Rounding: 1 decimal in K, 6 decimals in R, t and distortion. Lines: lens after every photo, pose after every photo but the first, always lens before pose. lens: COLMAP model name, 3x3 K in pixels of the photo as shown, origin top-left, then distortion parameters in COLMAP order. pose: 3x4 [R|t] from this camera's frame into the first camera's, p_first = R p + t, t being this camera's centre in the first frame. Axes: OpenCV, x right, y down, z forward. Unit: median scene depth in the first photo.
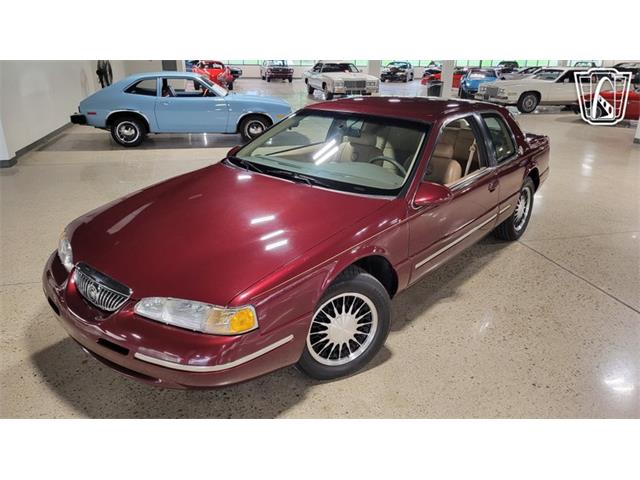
lens RADIAL K [[482.0, 0, 321.8], [0, 482.0, 234.8], [0, 0, 1]] dist [0.055516, -0.040152]
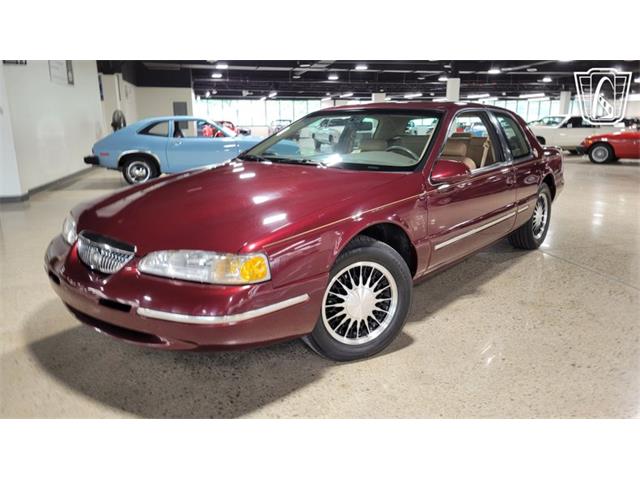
lens RADIAL K [[482.0, 0, 319.5], [0, 482.0, 238.8], [0, 0, 1]] dist [0.055516, -0.040152]
pose [[0.999669, -0.016723, -0.019536, -0.012875], [0.014180, 0.992212, -0.123749, 0.160855], [0.021453, 0.123431, 0.992121, 0.054059]]
